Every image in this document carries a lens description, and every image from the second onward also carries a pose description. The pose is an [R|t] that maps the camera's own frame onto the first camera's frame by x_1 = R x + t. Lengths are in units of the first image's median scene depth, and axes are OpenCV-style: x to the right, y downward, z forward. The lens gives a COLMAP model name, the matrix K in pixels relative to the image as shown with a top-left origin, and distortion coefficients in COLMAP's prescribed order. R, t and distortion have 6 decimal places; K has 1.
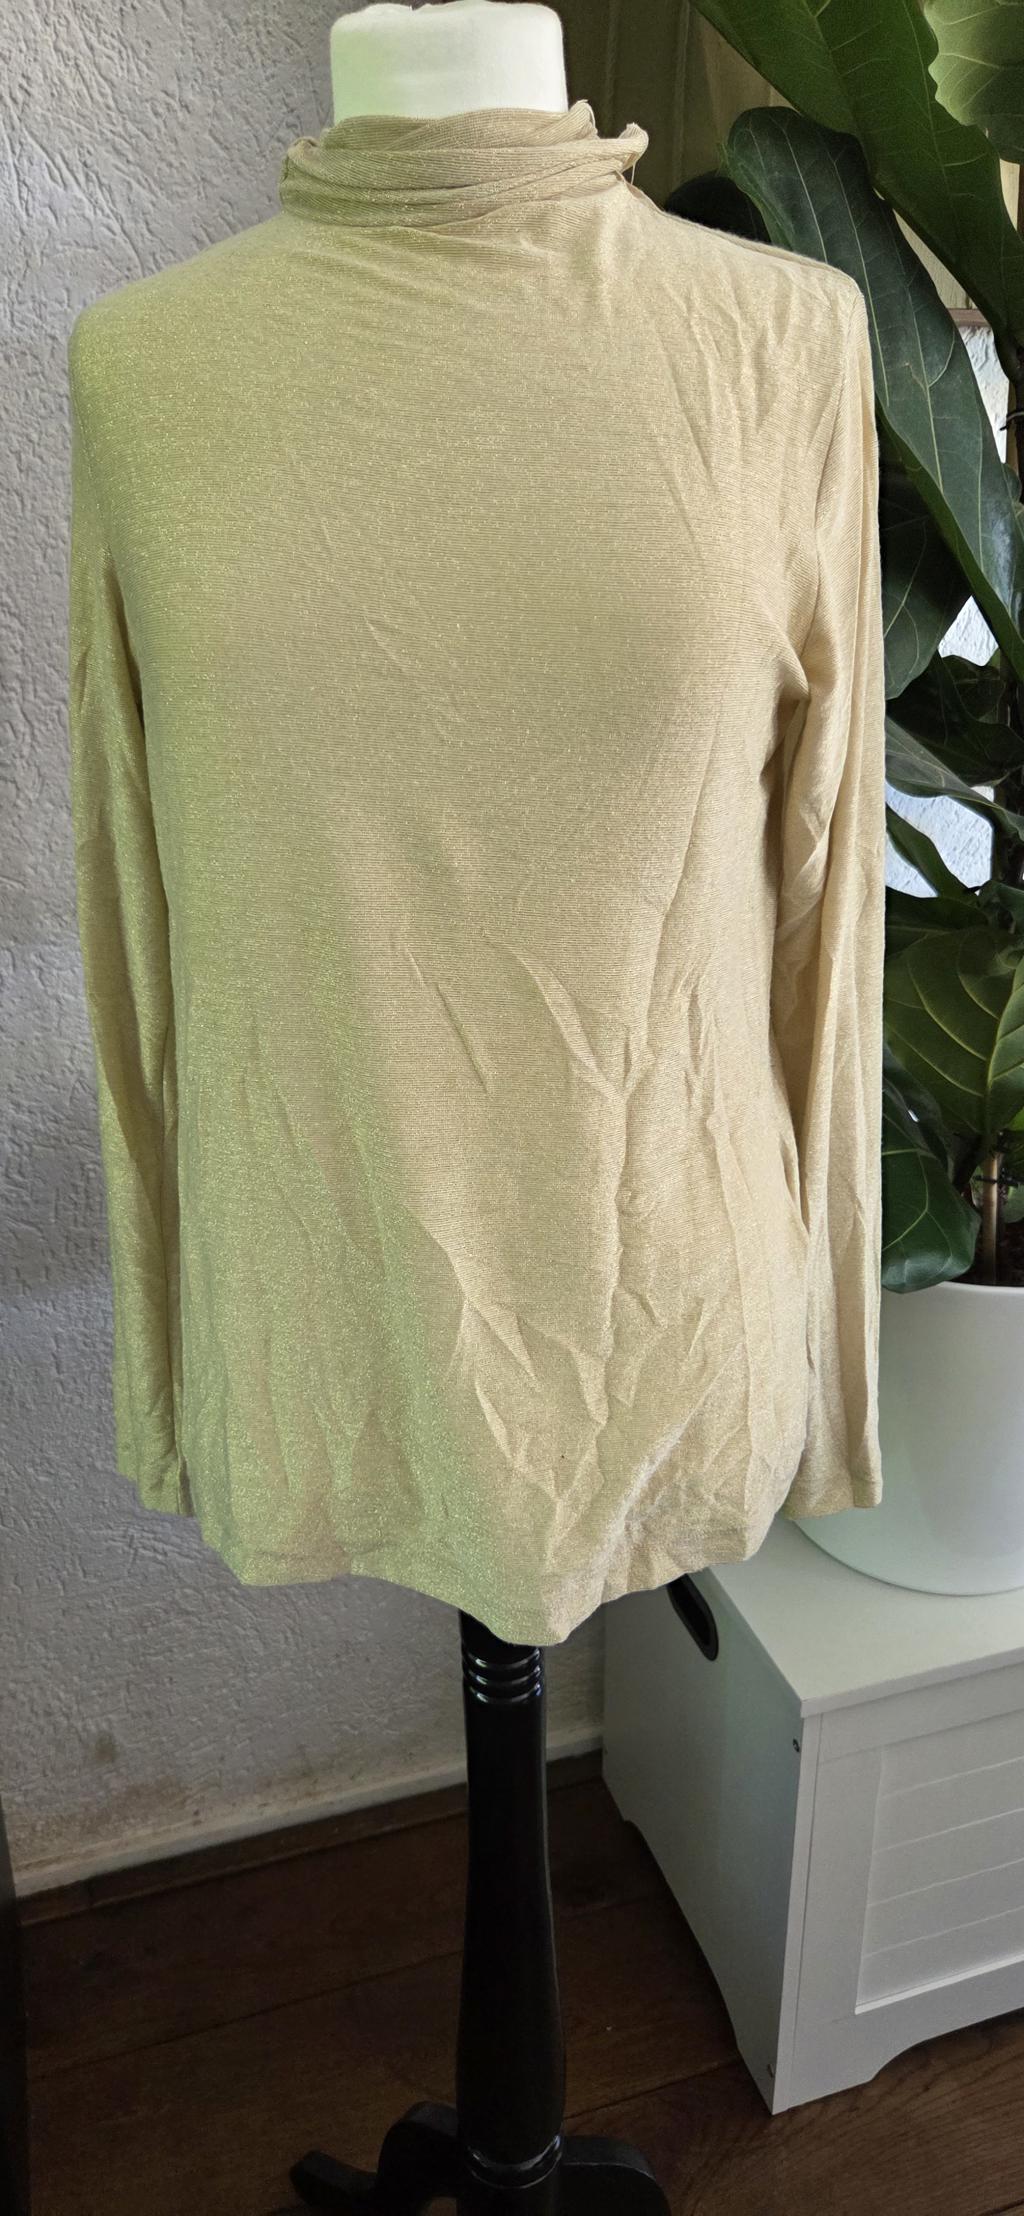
lens RADIAL K [[1463.2, 0, 512.0], [0, 1463.2, 1108.0], [0, 0, 1]] dist [0.077747, -0.071867]
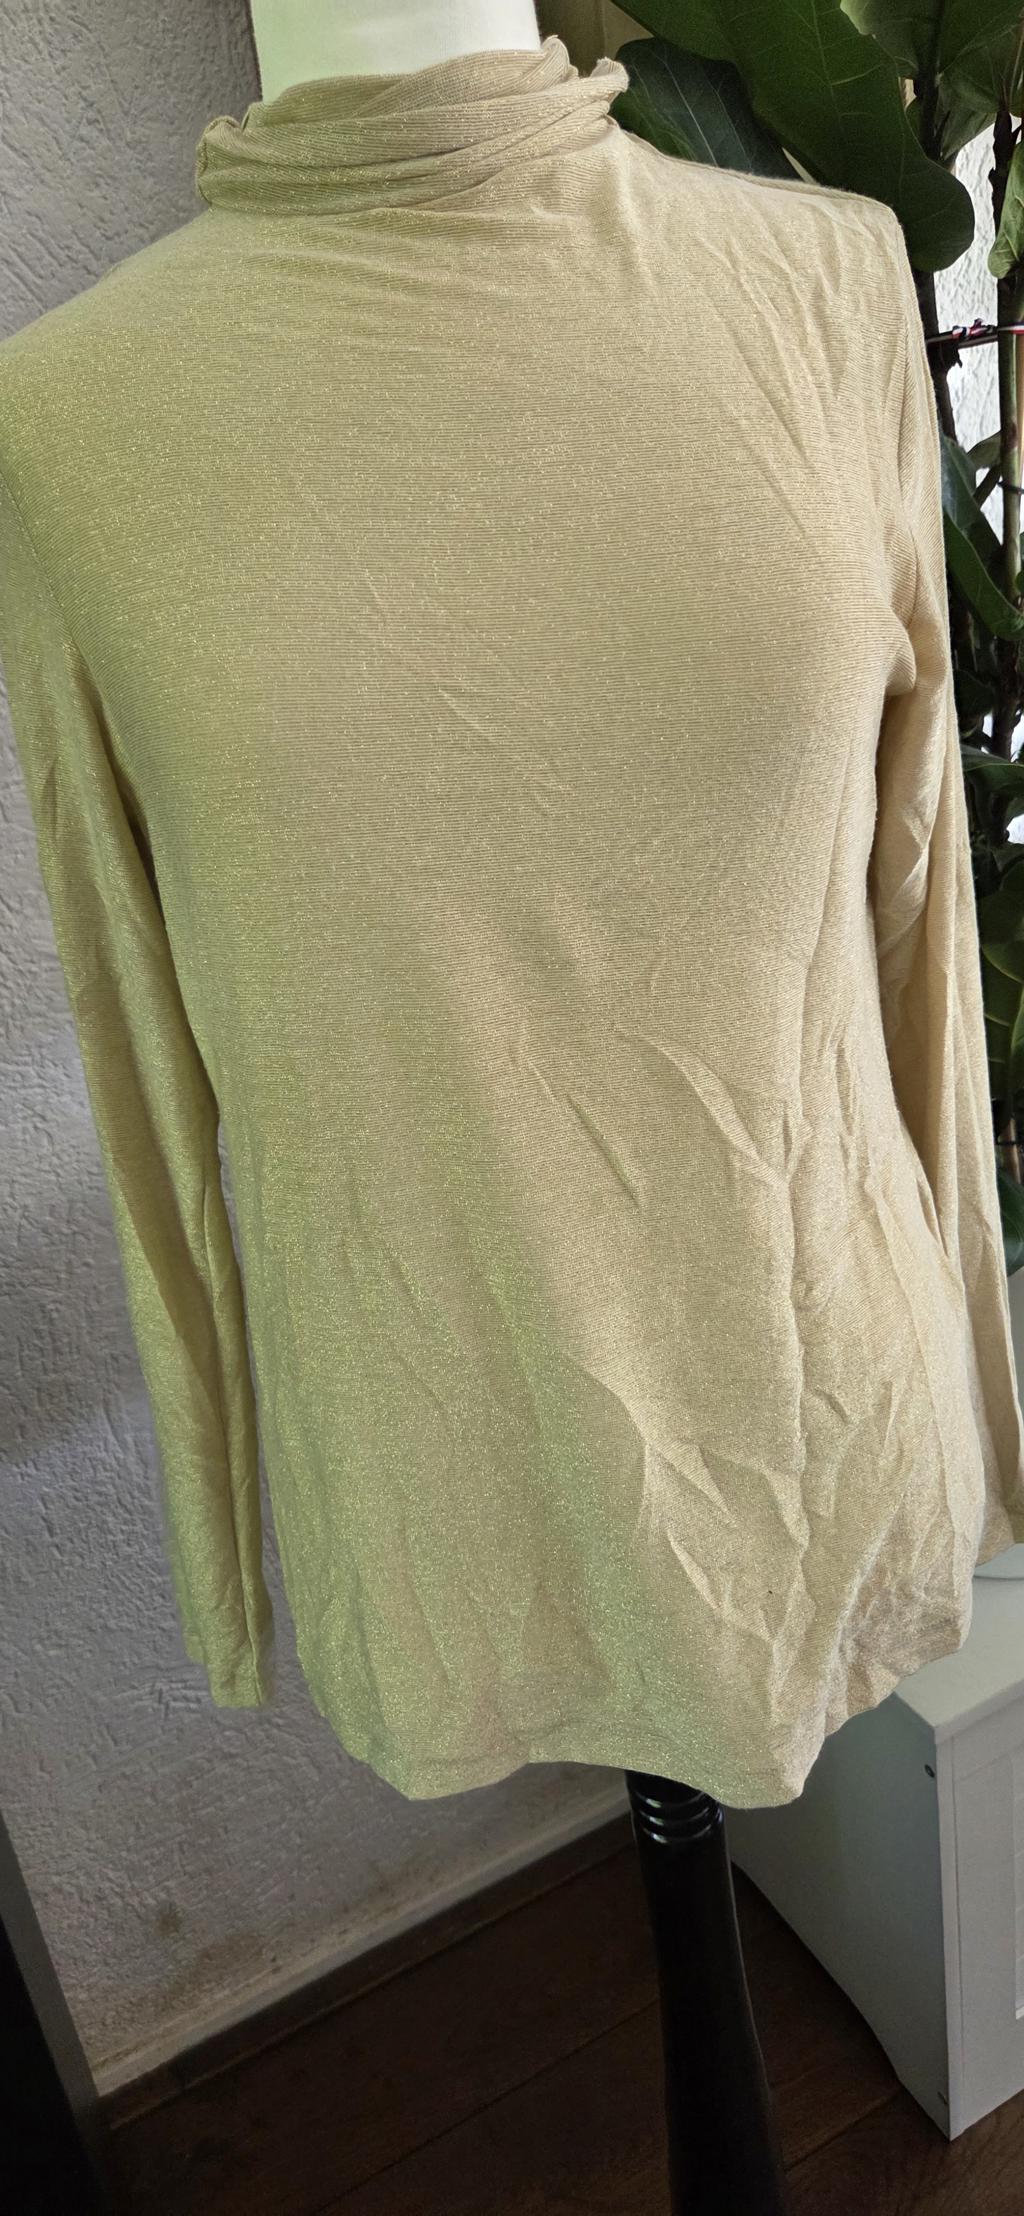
lens RADIAL K [[1463.2, 0, 512.0], [0, 1463.2, 1108.0], [0, 0, 1]] dist [0.077747, -0.071867]
pose [[0.978696, -0.178316, 0.101775, -0.163014], [0.177109, 0.983970, 0.020848, -0.096384], [-0.103862, -0.002379, 0.994589, 0.155061]]
